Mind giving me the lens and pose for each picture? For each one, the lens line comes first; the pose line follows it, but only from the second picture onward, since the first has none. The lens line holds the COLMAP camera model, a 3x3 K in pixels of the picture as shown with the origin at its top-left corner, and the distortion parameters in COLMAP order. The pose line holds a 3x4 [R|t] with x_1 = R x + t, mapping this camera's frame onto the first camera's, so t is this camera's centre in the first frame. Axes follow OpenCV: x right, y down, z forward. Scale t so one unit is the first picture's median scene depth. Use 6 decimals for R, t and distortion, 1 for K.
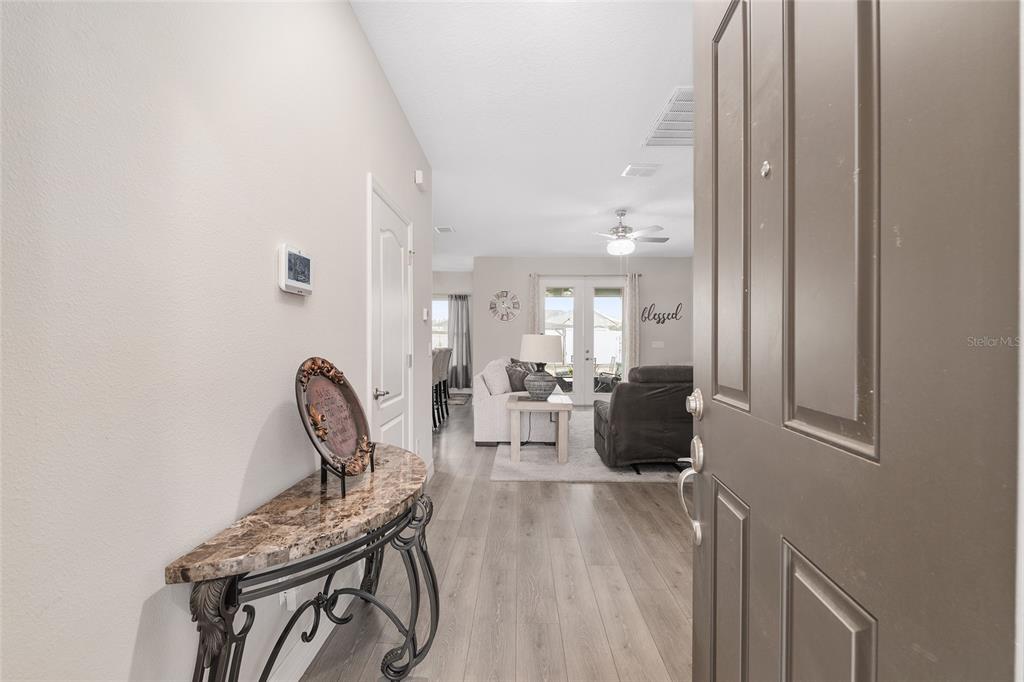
lens RADIAL K [[426.2, 0, 508.1], [0, 426.2, 341.5], [0, 0, 1]] dist [-0.009276, 0.000137]
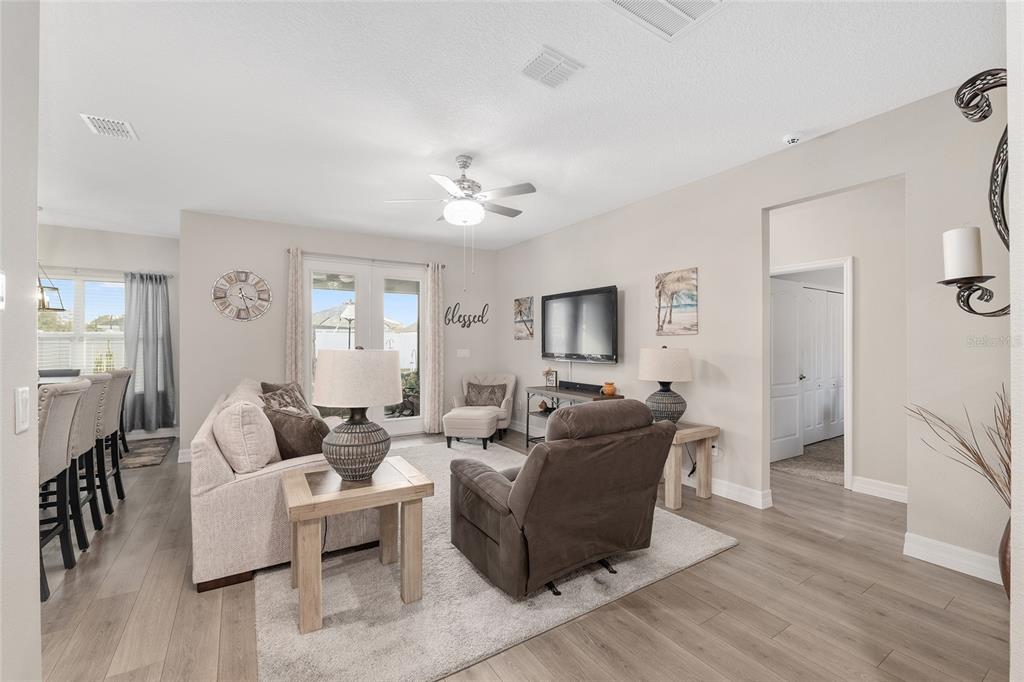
lens RADIAL K [[426.2, 0, 508.1], [0, 426.2, 341.5], [0, 0, 1]] dist [-0.009276, 0.000137]
pose [[0.831779, -0.003558, 0.555096, -0.030717], [0.006008, 0.999979, -0.002593, -0.012553], [-0.555075, 0.005492, 0.831782, 0.271684]]
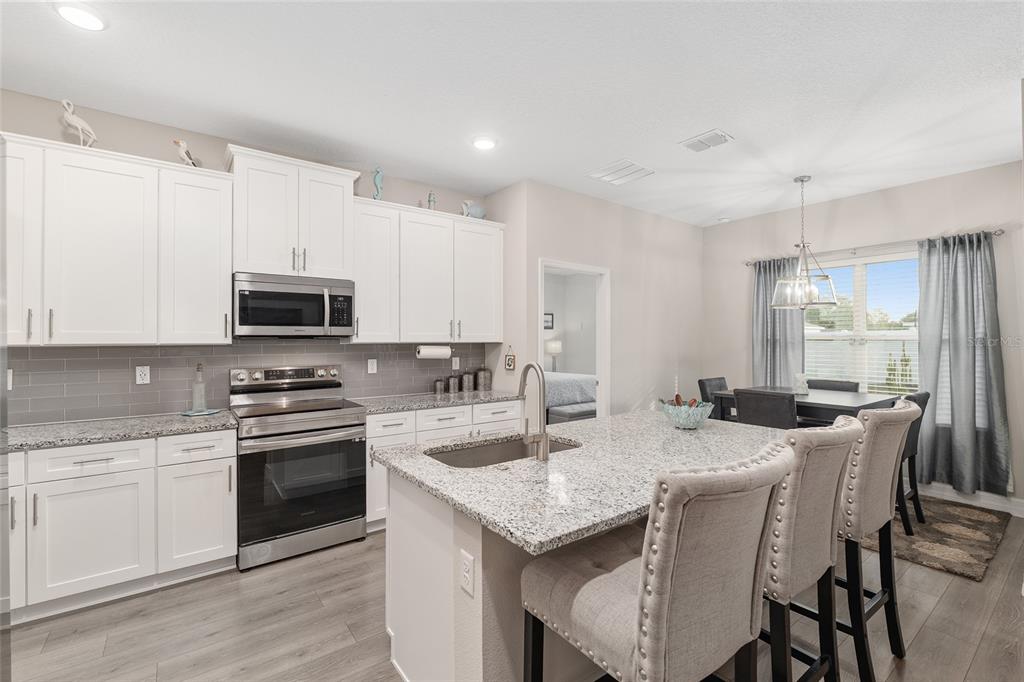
lens RADIAL K [[445.1, 0, 510.1], [0, 445.1, 337.2], [0, 0, 1]] dist [-0.008081, 0.000113]
pose [[0.611841, -0.010116, -0.790916, -0.061487], [-0.000483, 0.999913, -0.013162, -0.020574], [0.790980, 0.008435, 0.611783, 0.555779]]
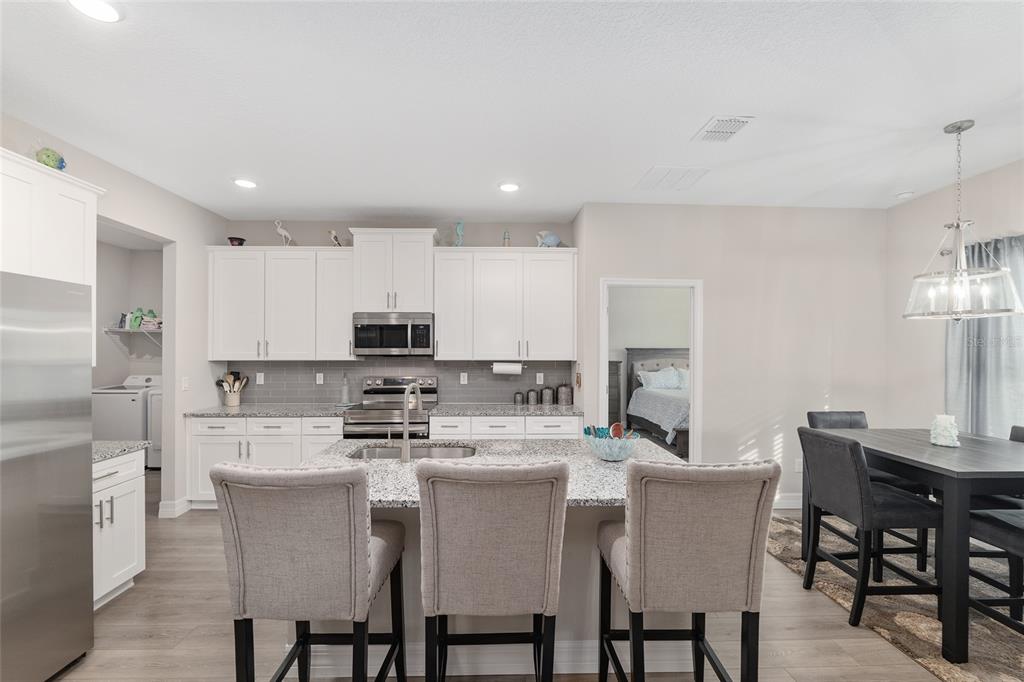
lens RADIAL K [[438.7, 0, 511.0], [0, 438.7, 345.1], [0, 0, 1]] dist [-0.003639, -0.000189]
pose [[0.047196, -0.014351, -0.998783, 0.056062], [-0.007275, 0.999865, -0.014710, -0.031700], [0.998859, 0.007960, 0.047085, 0.760234]]
